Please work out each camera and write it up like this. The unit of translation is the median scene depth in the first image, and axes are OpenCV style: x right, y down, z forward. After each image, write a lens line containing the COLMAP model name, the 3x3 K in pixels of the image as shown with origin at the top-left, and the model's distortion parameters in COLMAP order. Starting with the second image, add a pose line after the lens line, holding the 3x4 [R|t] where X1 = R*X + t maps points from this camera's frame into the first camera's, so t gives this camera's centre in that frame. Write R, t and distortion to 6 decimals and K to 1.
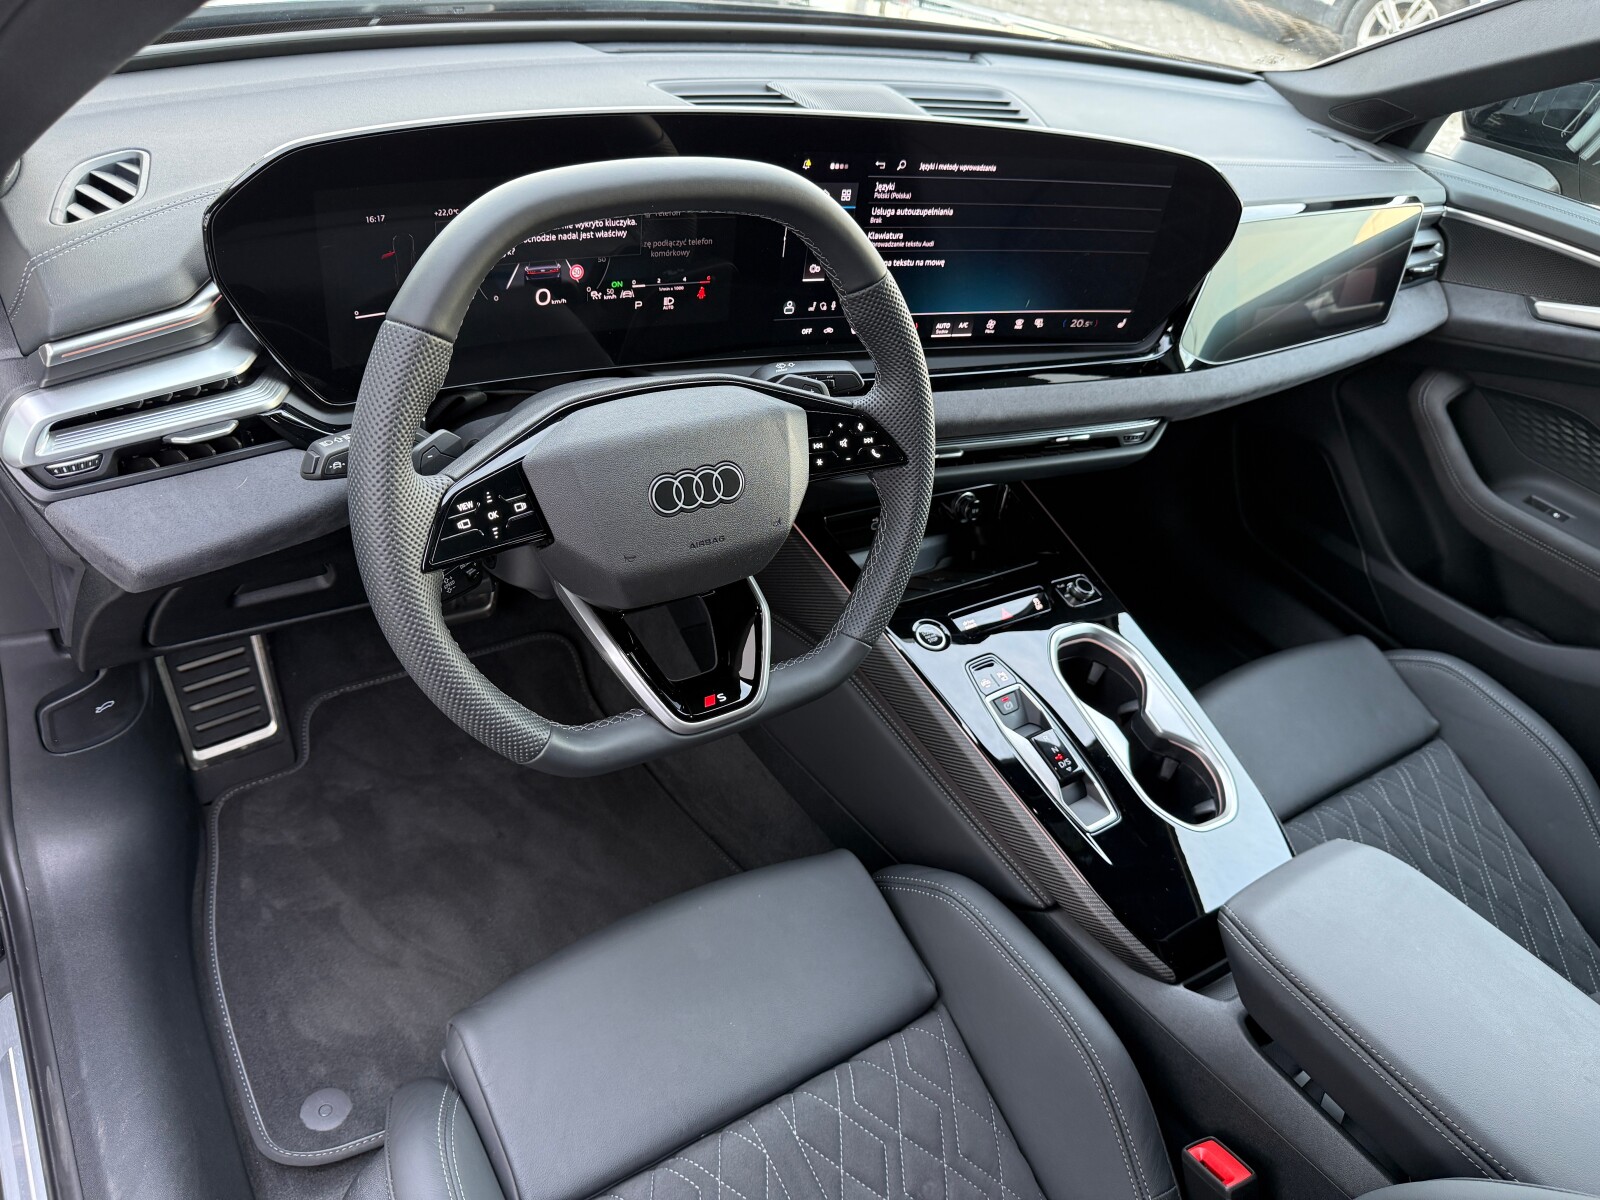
lens RADIAL K [[1132.6, 0, 800.0], [0, 1132.6, 600.0], [0, 0, 1]] dist [0.125530, -0.217838]
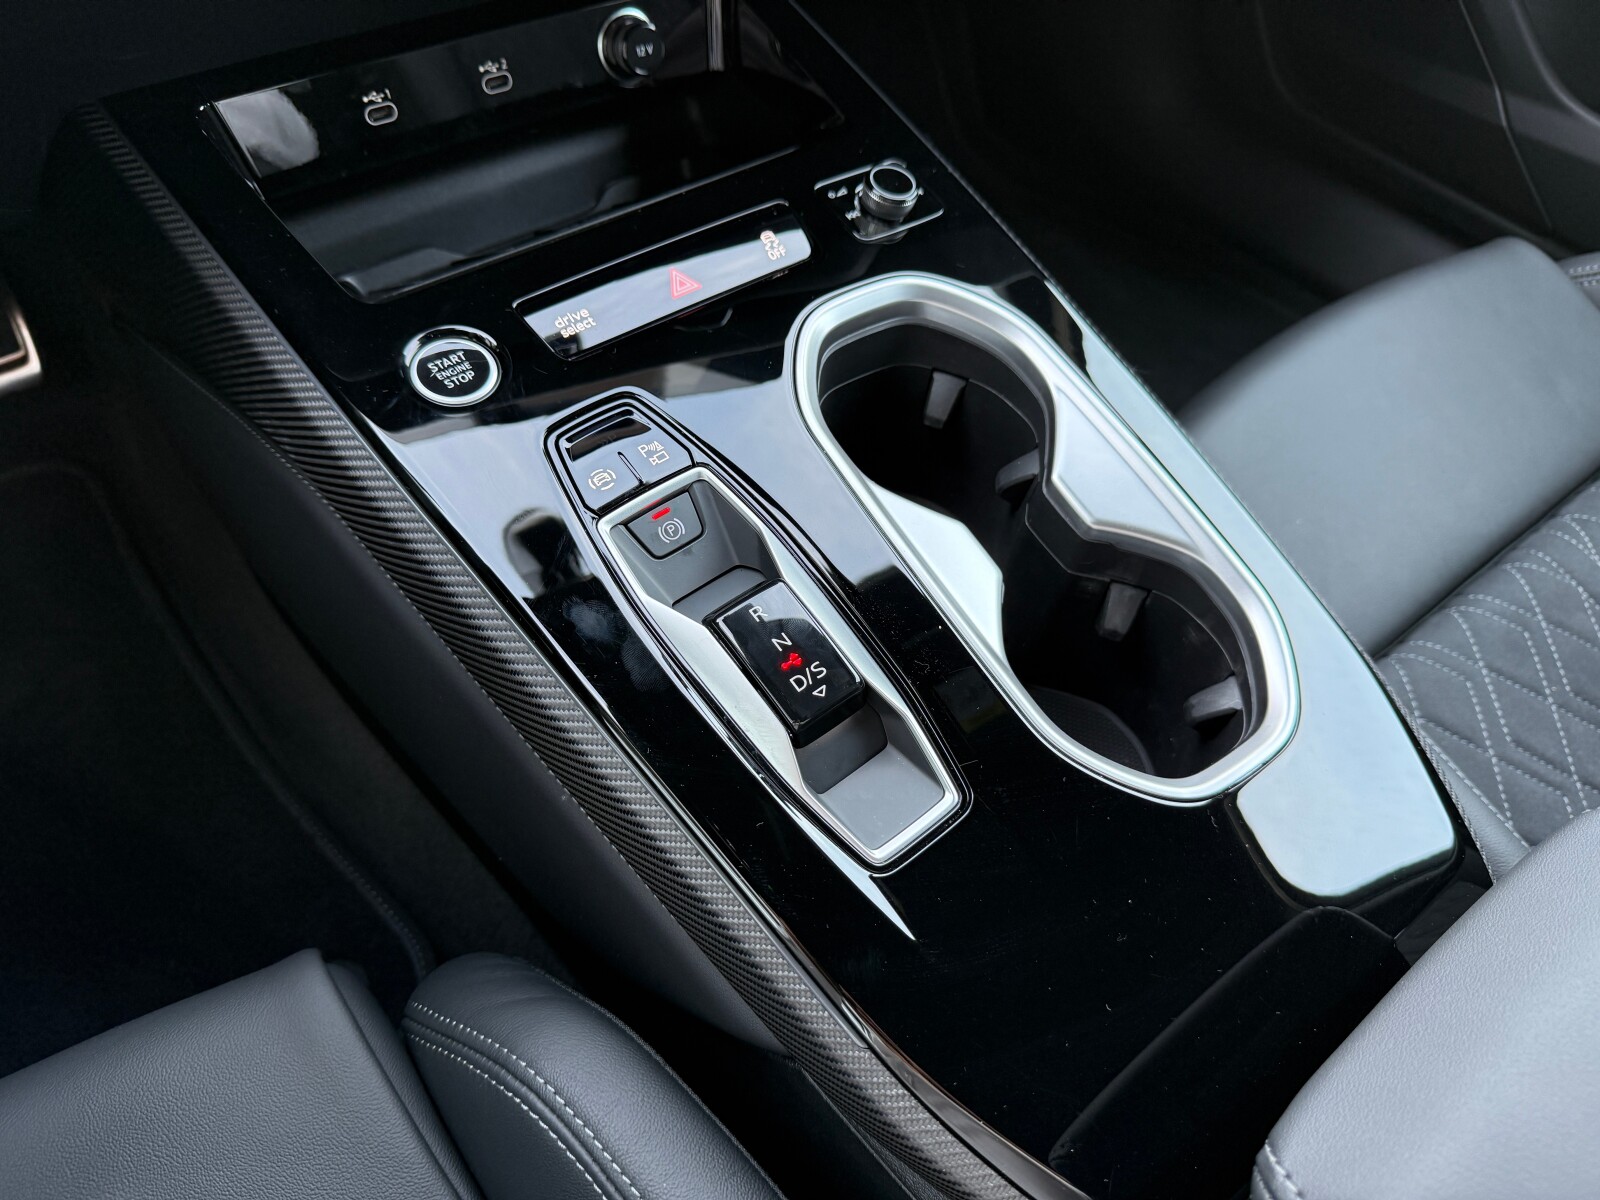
lens RADIAL K [[1154.5, 0, 796.4], [0, 1154.5, 599.5], [0, 0, 1]] dist [0.112483, -0.234056]
pose [[0.988361, -0.140570, -0.058153, 0.259879], [0.149945, 0.964682, 0.216575, 0.041650], [0.025655, -0.222774, 0.974532, 0.668117]]
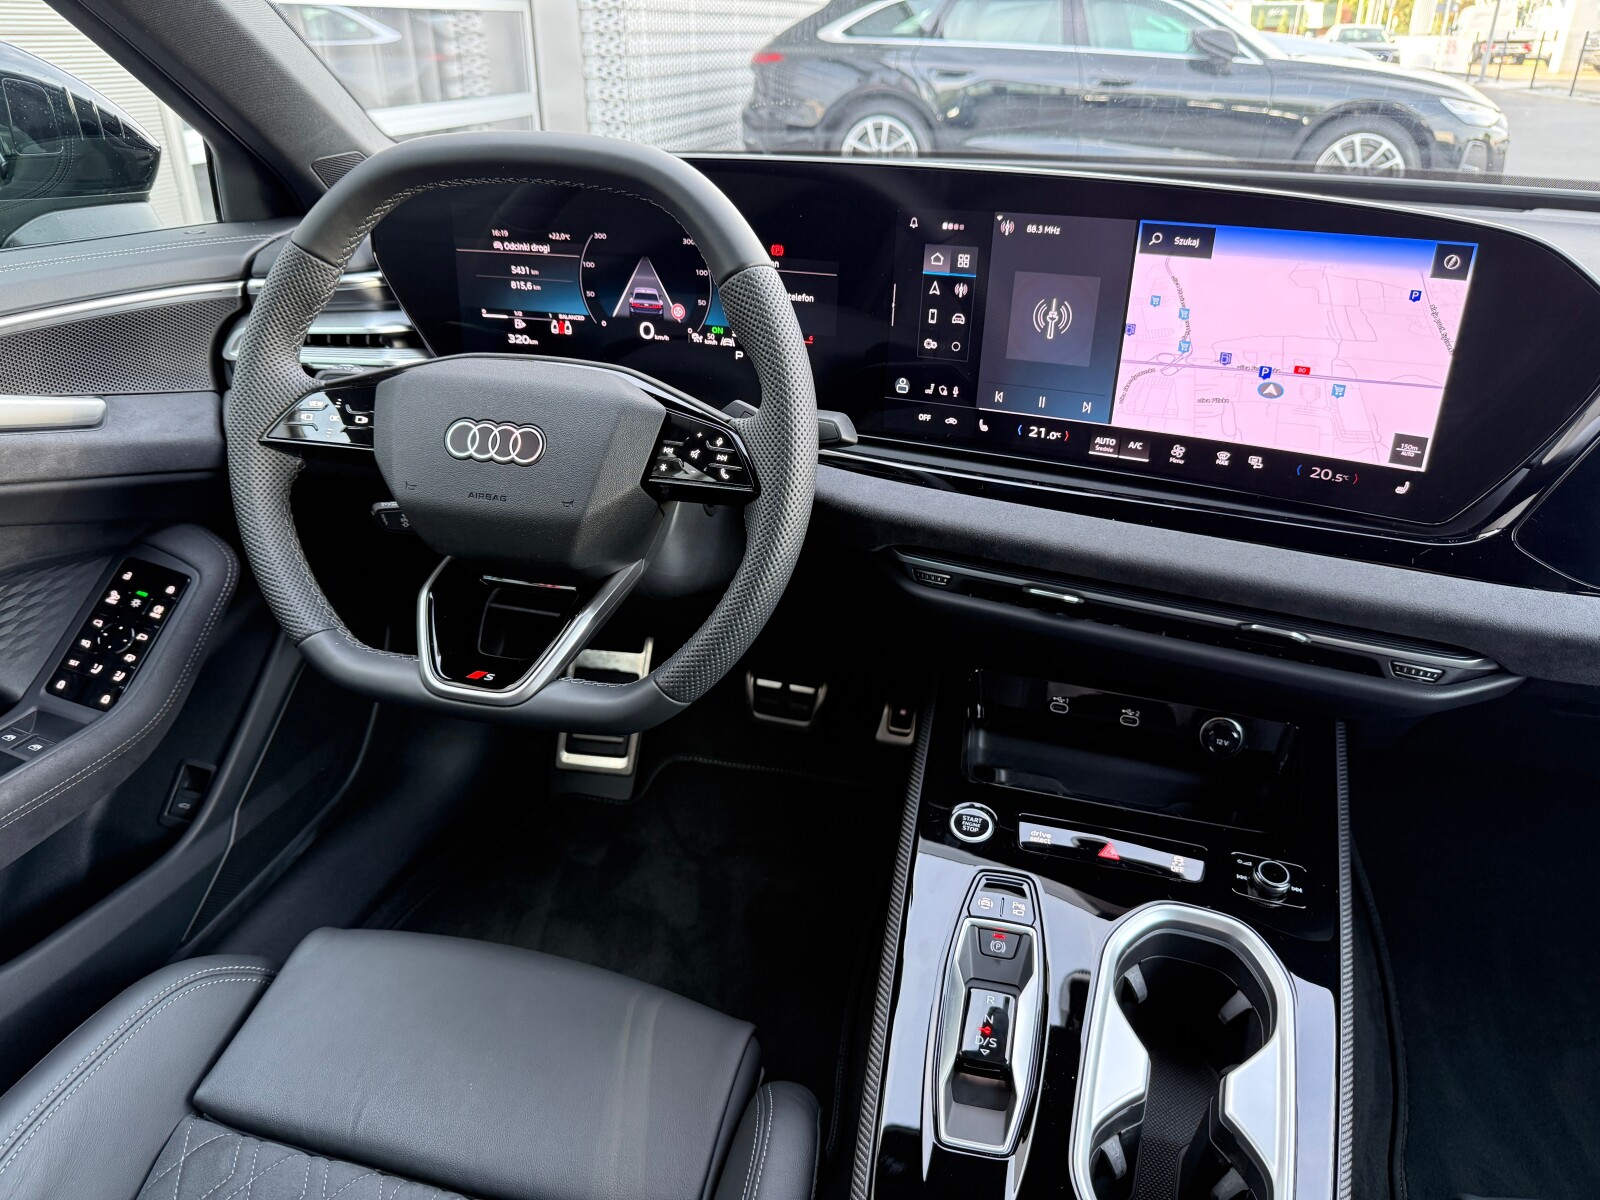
lens RADIAL K [[1144.7, 0, 794.4], [0, 1144.7, 604.4], [0, 0, 1]] dist [0.125197, -0.237017]
pose [[0.648351, 0.192805, -0.736524, 0.622293], [-0.388504, 0.915754, -0.102270, 0.024398], [0.654757, 0.352449, 0.668635, 0.399660]]
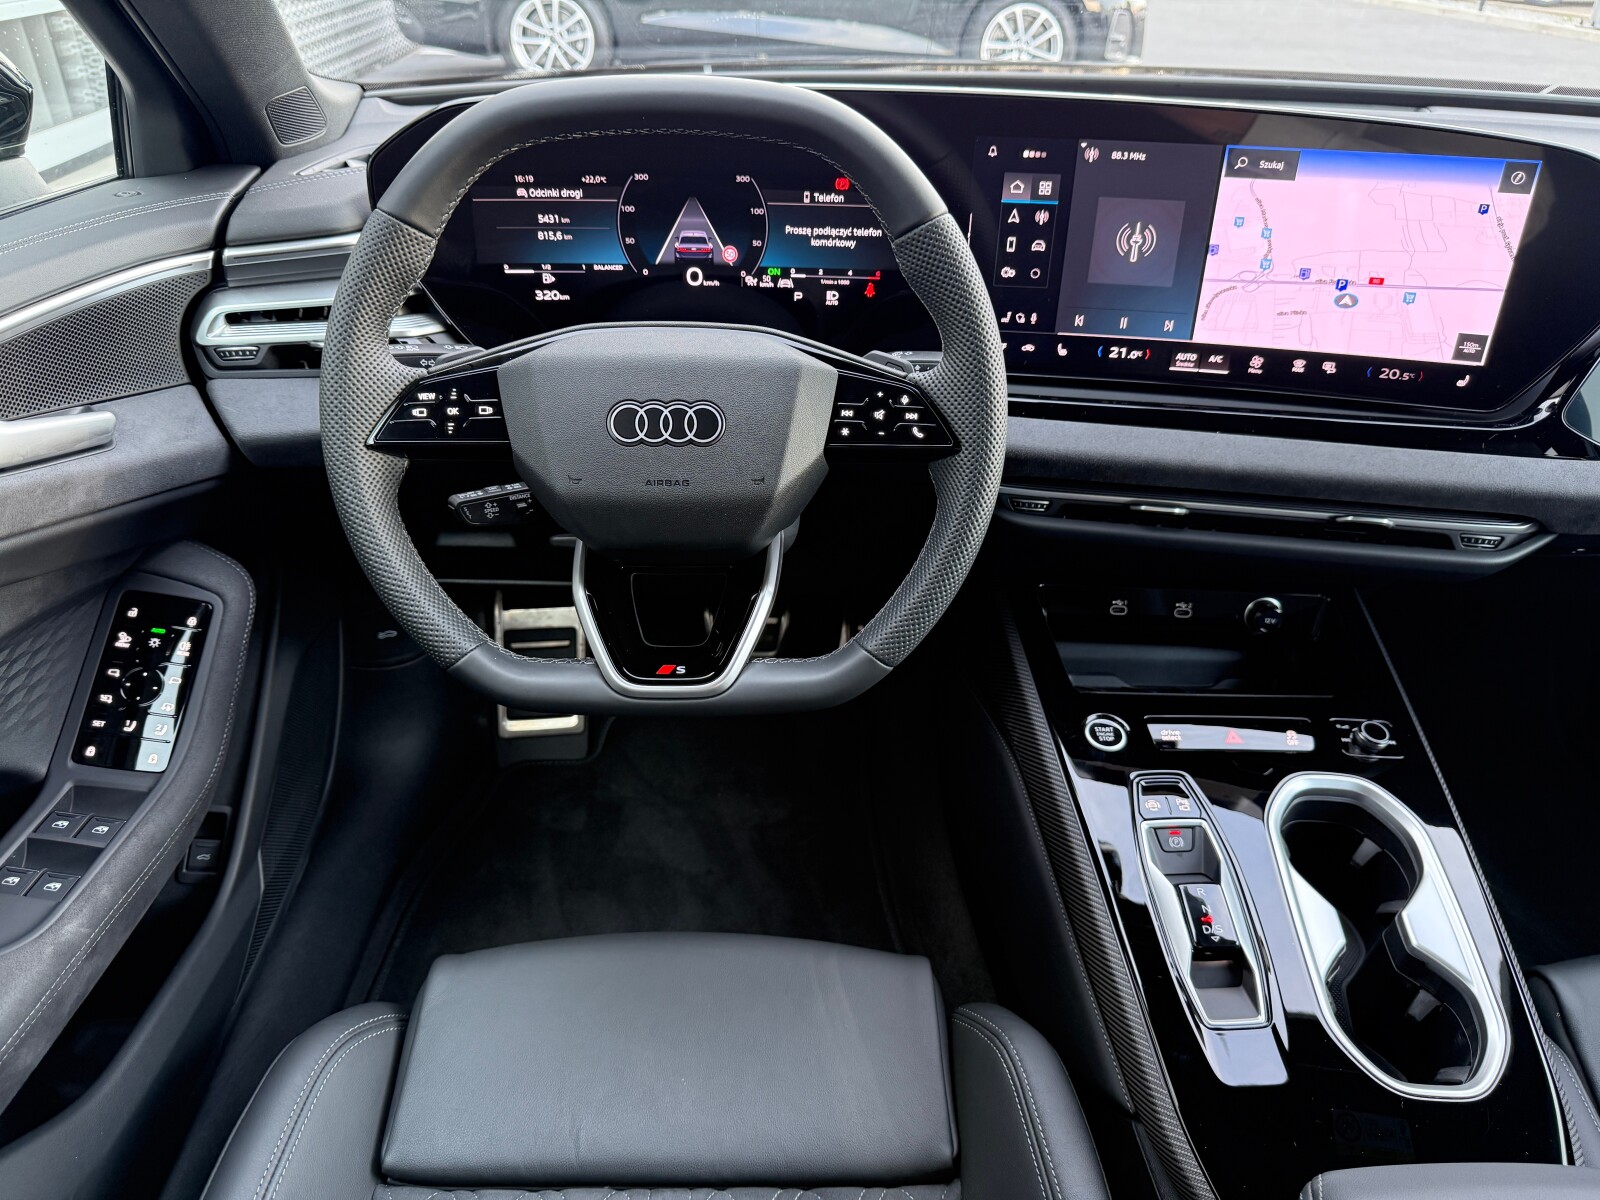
lens RADIAL K [[1154.5, 0, 796.4], [0, 1154.5, 599.5], [0, 0, 1]] dist [0.112483, -0.234056]
pose [[0.836416, 0.150688, -0.526975, 0.379581], [-0.238054, 0.965919, -0.101636, 0.081776], [0.493700, 0.210459, 0.843782, 0.208618]]
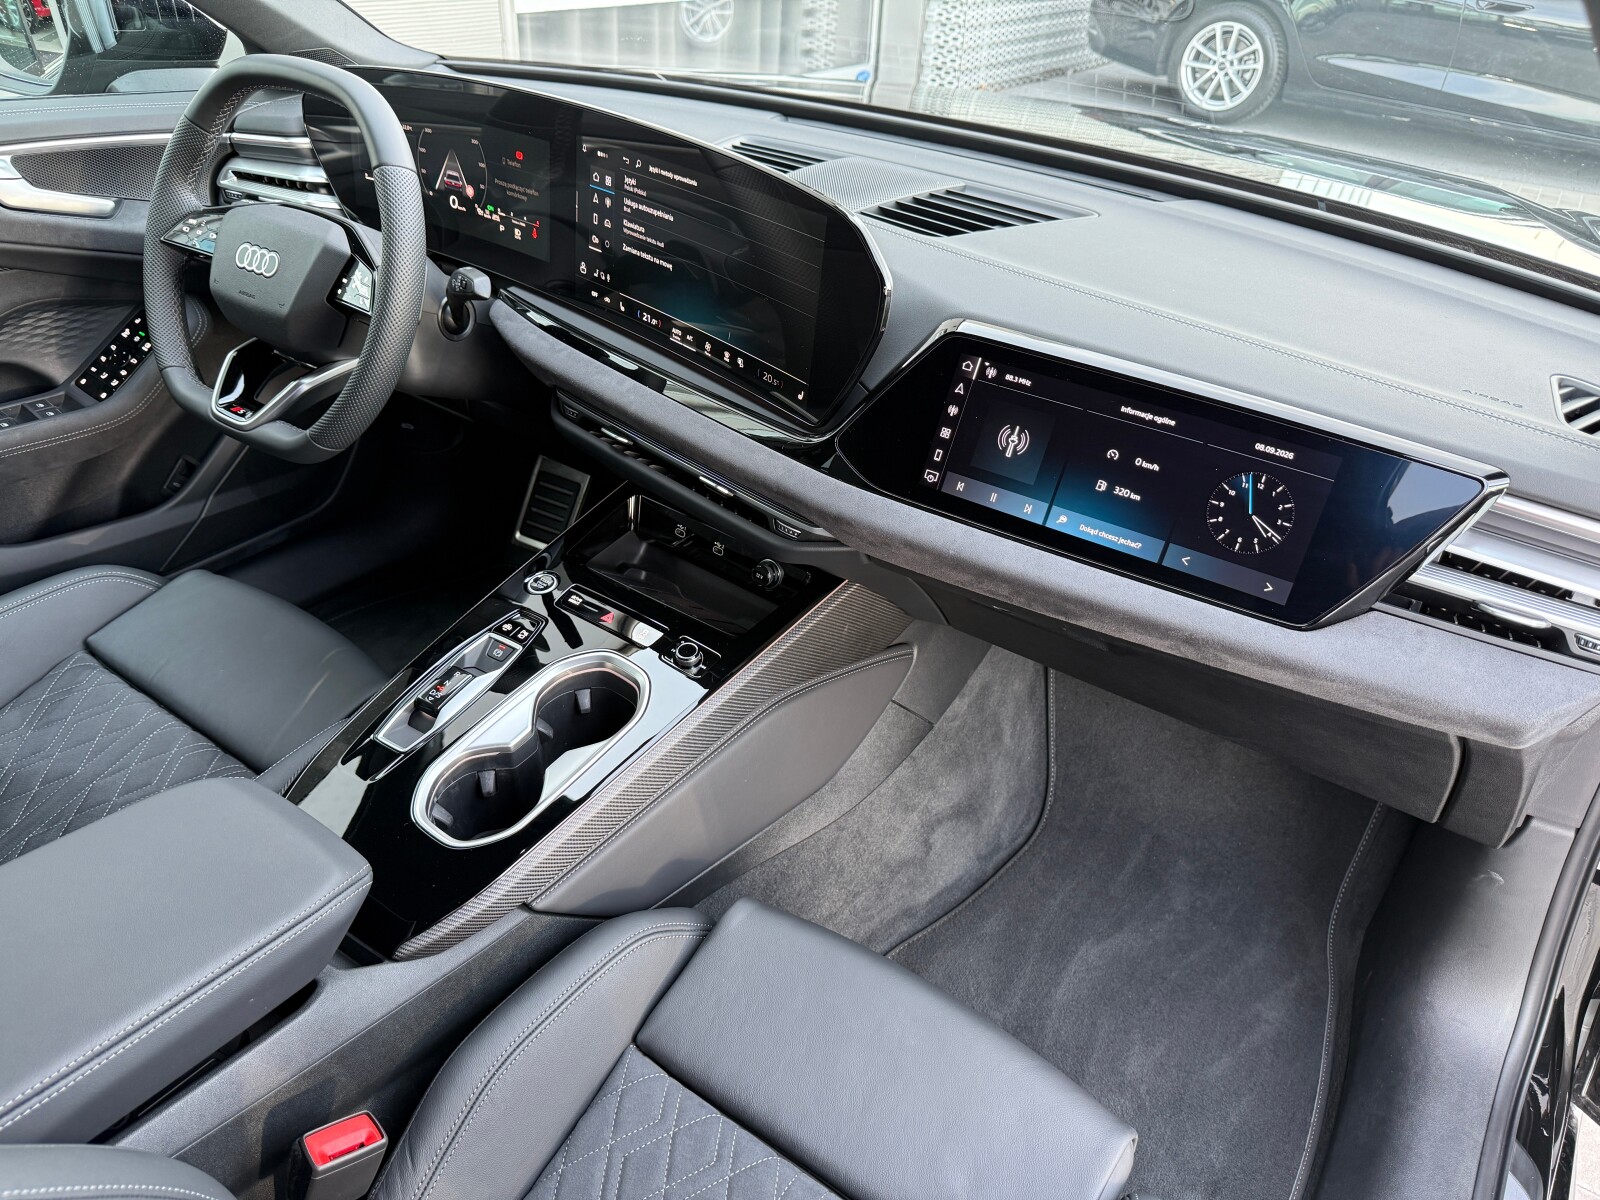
lens RADIAL K [[1154.5, 0, 796.4], [0, 1154.5, 599.5], [0, 0, 1]] dist [0.112483, -0.234056]
pose [[0.354004, 0.372301, -0.857947, 1.249632], [-0.573504, 0.811047, 0.115311, -0.240872], [0.738765, 0.451215, 0.500630, 0.699453]]
